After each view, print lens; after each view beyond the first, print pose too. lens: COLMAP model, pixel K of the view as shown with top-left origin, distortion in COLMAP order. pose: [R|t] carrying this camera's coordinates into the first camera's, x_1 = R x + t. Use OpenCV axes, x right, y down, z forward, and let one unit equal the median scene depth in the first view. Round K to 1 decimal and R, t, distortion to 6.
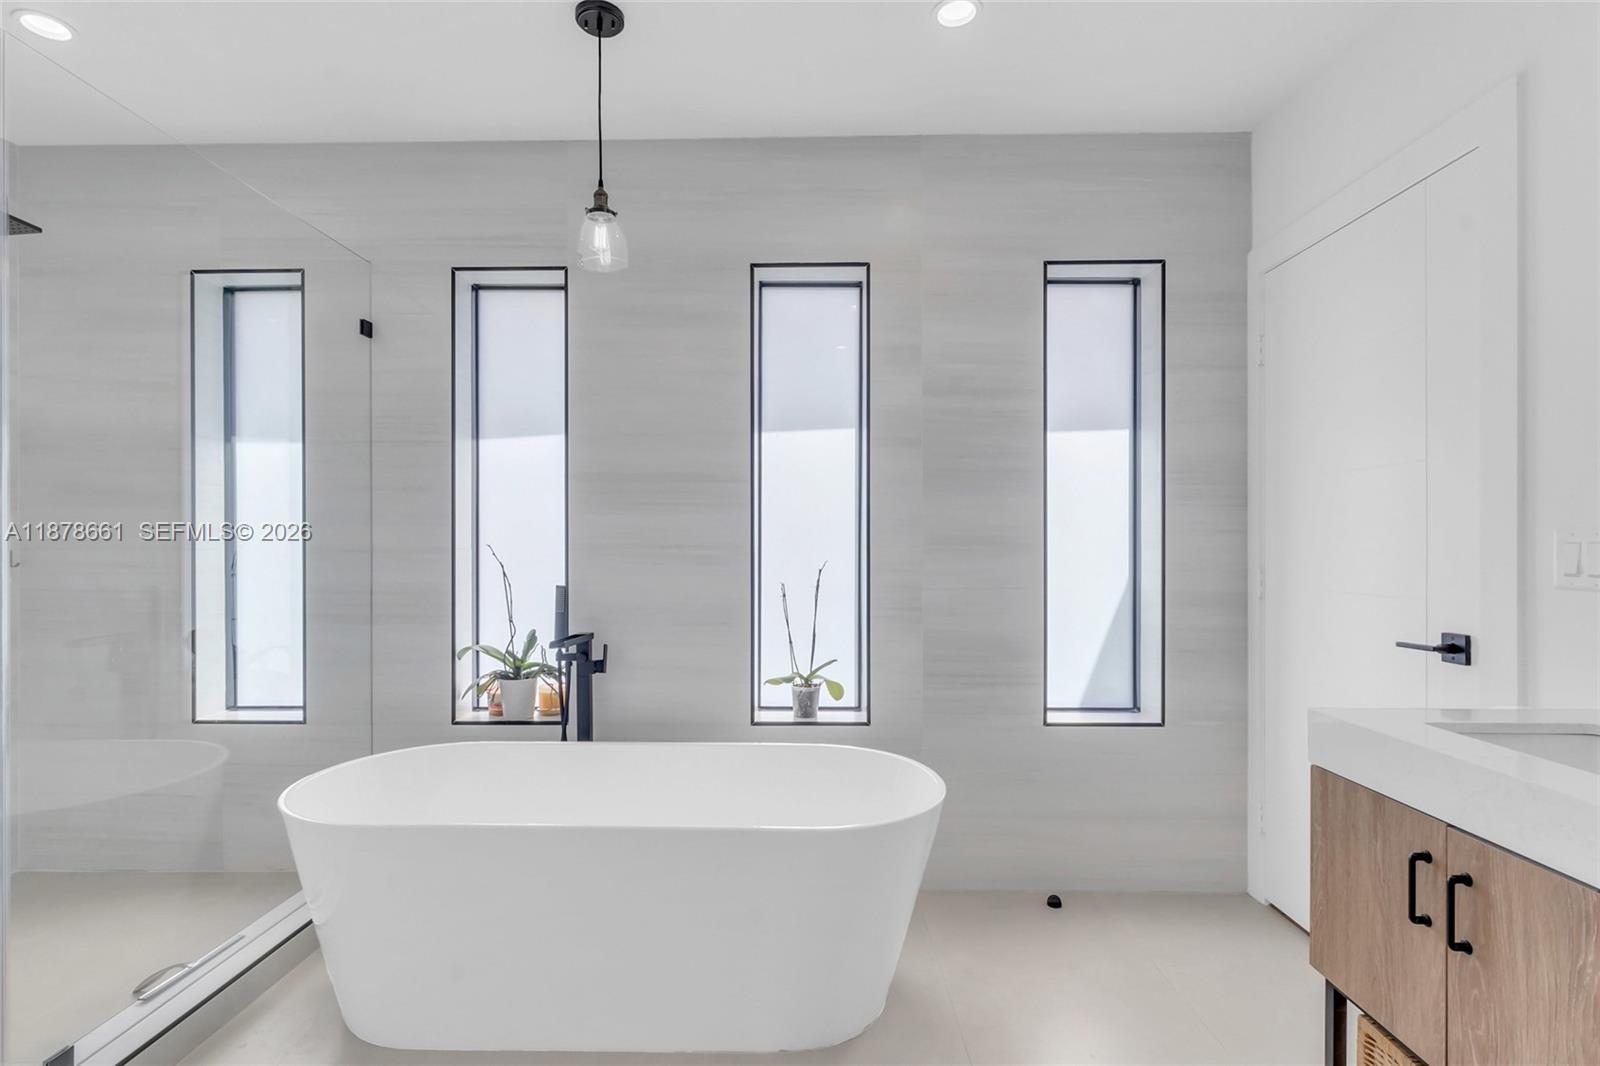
lens RADIAL K [[778.3, 0, 796.2], [0, 778.3, 547.9], [0, 0, 1]] dist [-0.000128, -0.000419]
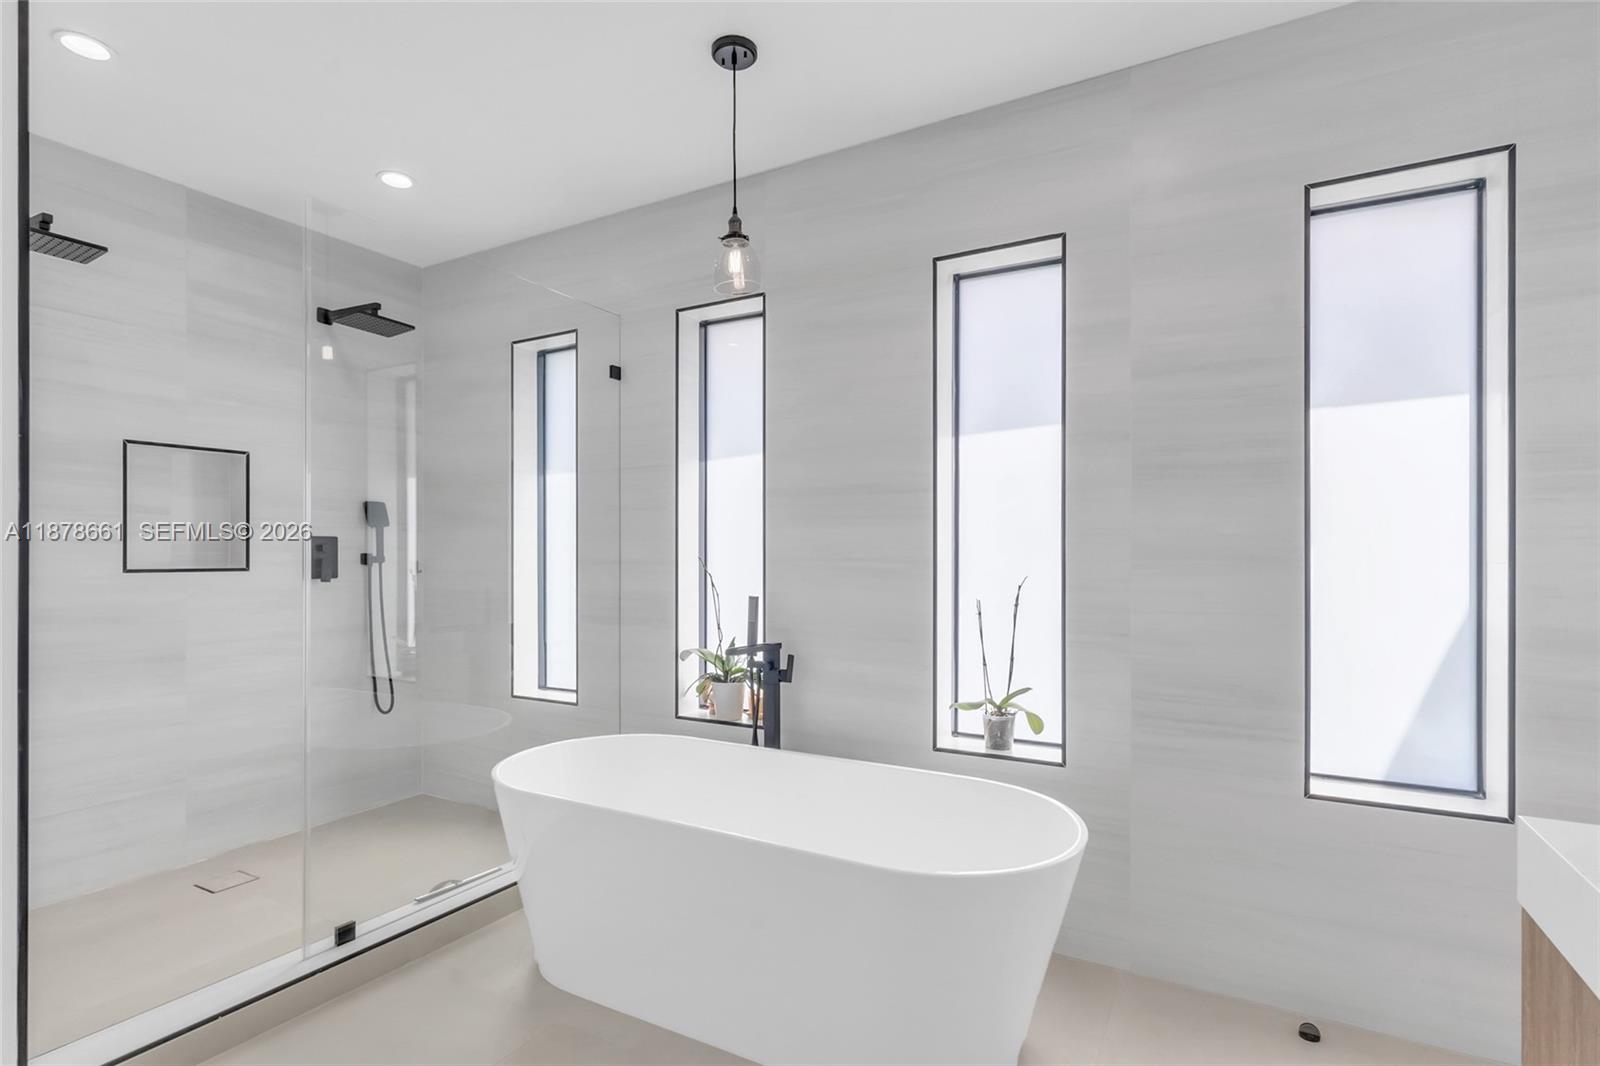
lens RADIAL K [[789.7, 0, 788.0], [0, 789.7, 555.9], [0, 0, 1]] dist [0.000345, -0.000102]
pose [[0.878300, 0.000333, -0.478110, 0.242613], [-0.003879, 0.999972, -0.006429, 0.000807], [0.478094, 0.007501, 0.878276, 0.081778]]
